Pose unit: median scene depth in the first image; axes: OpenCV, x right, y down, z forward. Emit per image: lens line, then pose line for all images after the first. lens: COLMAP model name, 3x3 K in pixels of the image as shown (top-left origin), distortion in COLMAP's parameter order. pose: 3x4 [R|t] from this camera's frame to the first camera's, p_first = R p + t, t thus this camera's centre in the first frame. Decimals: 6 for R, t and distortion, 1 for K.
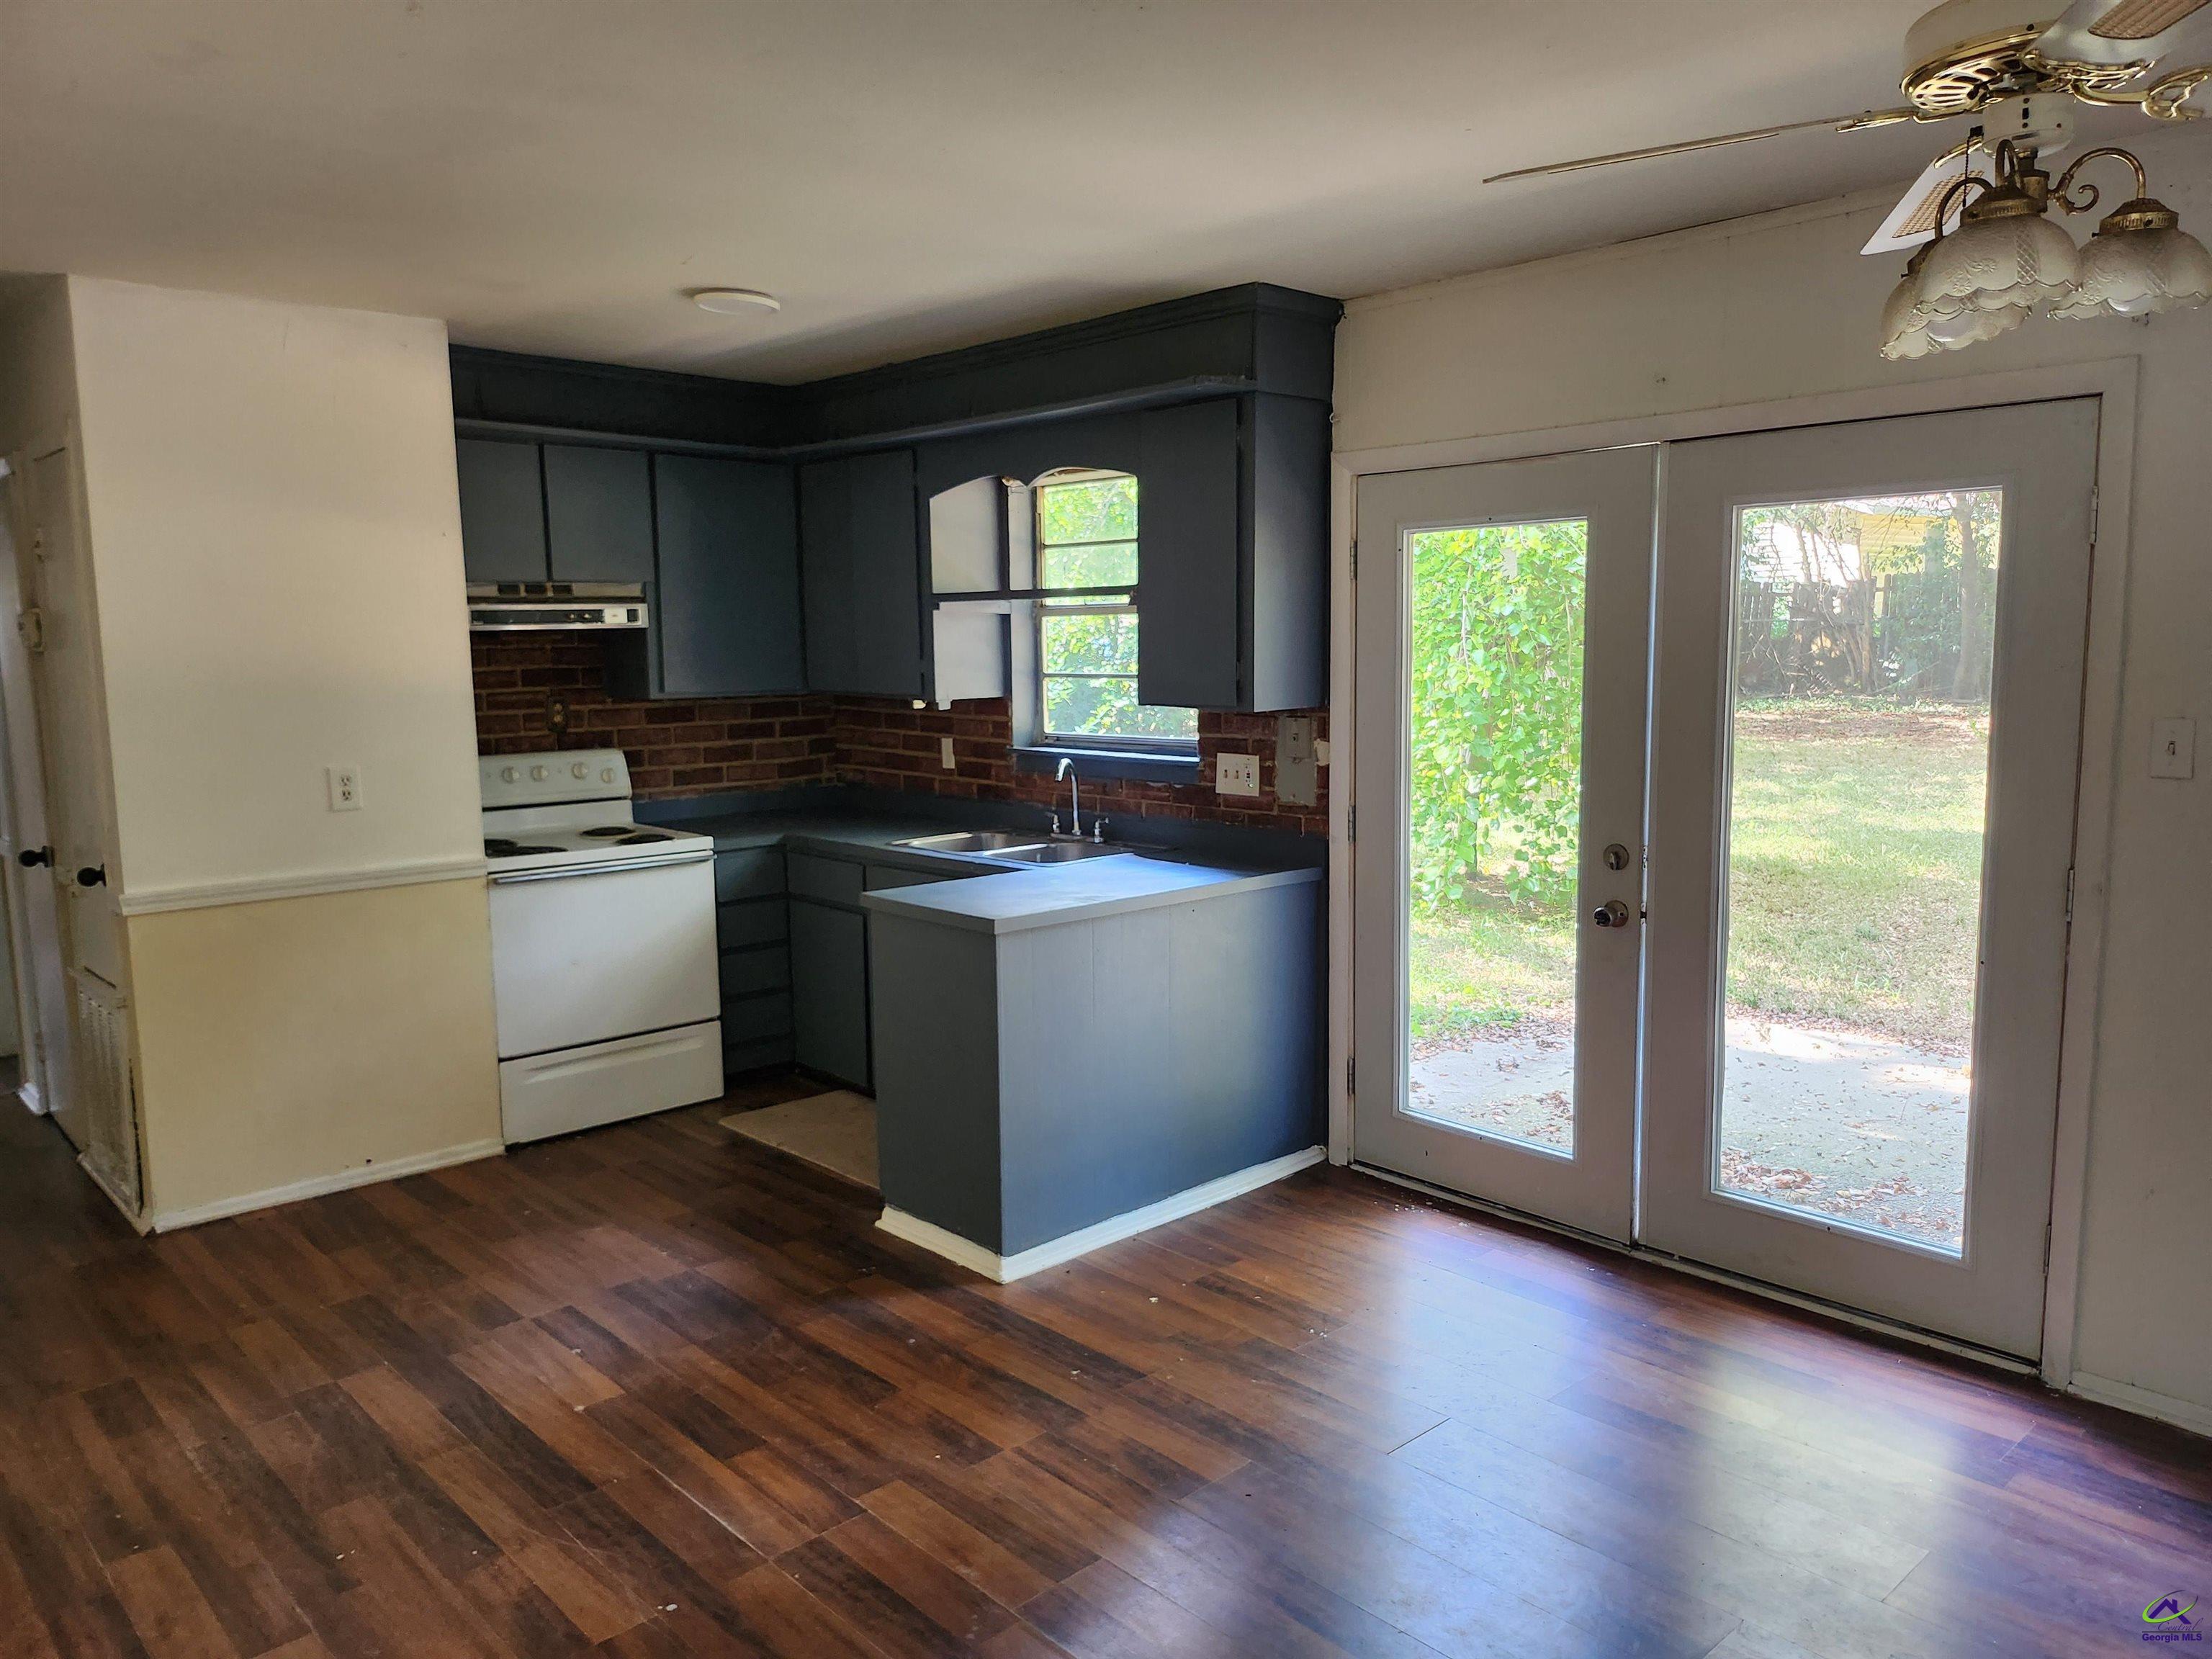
lens RADIAL K [[1559.6, 0, 1093.1], [0, 1559.6, 831.5], [0, 0, 1]] dist [0.020033, -0.007544]
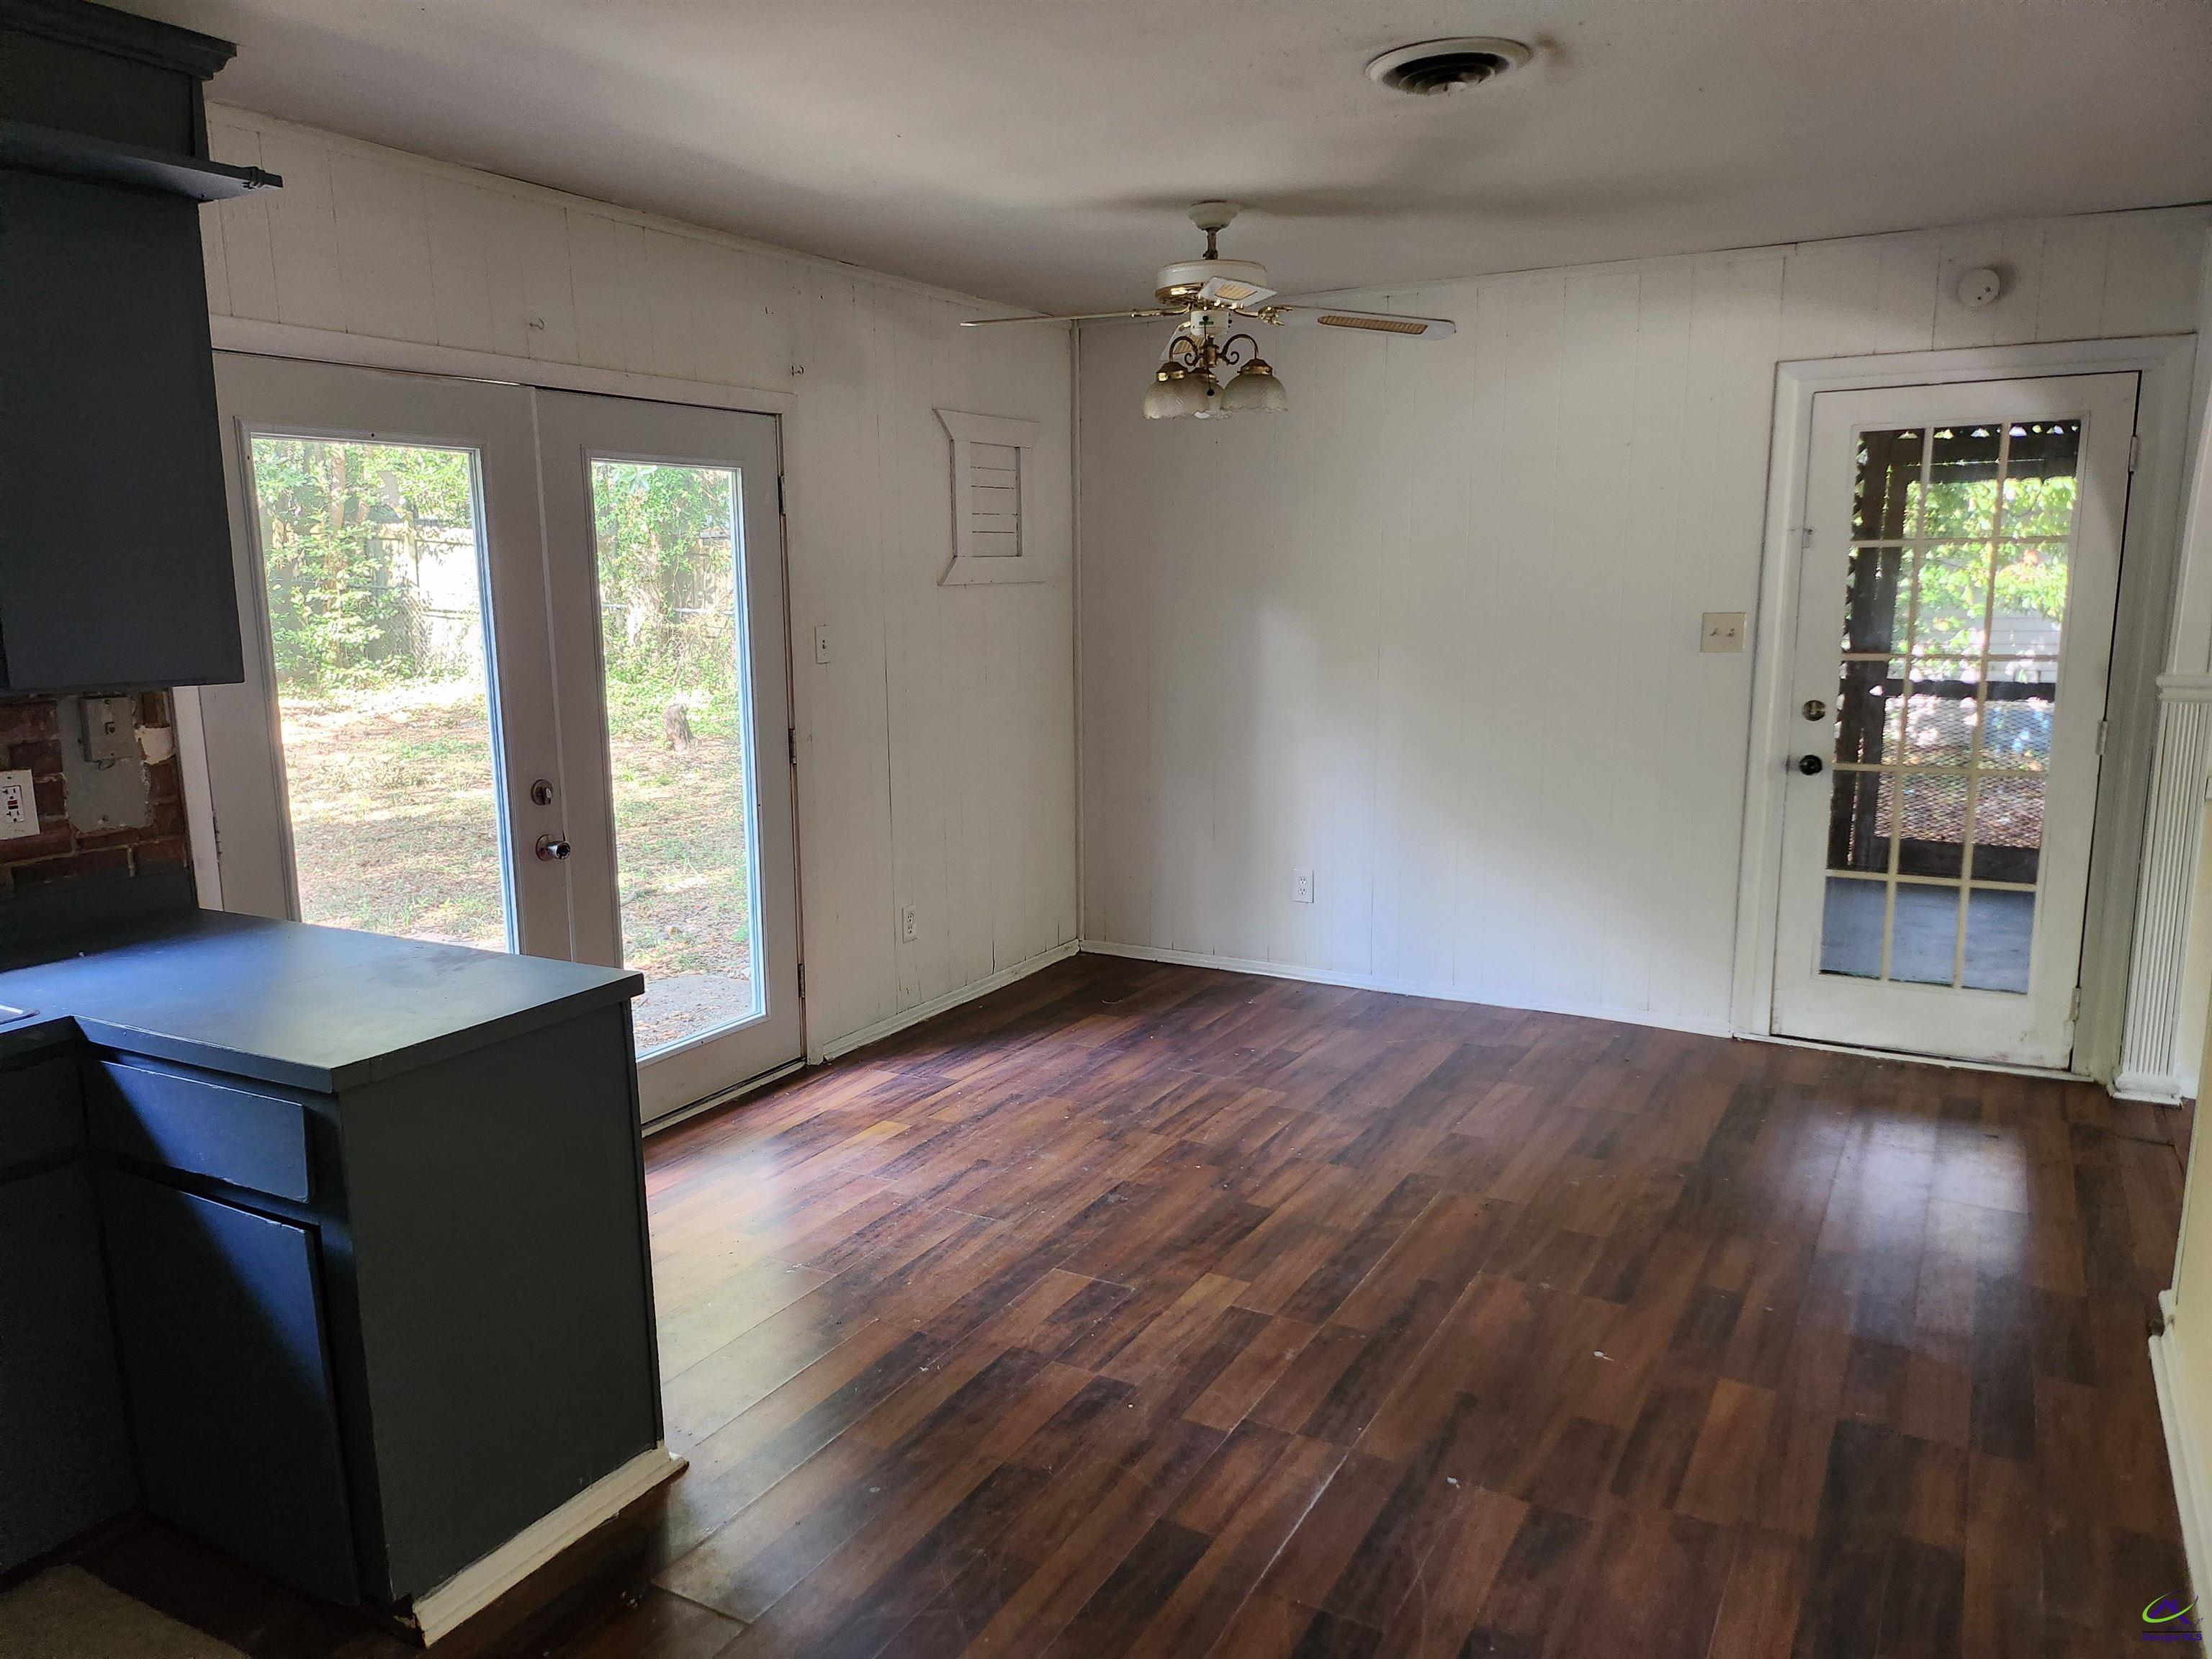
lens RADIAL K [[1559.6, 0, 1092.4], [0, 1559.6, 829.2], [0, 0, 1]] dist [0.020033, -0.007544]
pose [[-0.303048, -0.141366, 0.942432, -0.921741], [0.138774, 0.971848, 0.190403, -0.129072], [-0.942817, 0.188487, -0.274899, 1.182252]]
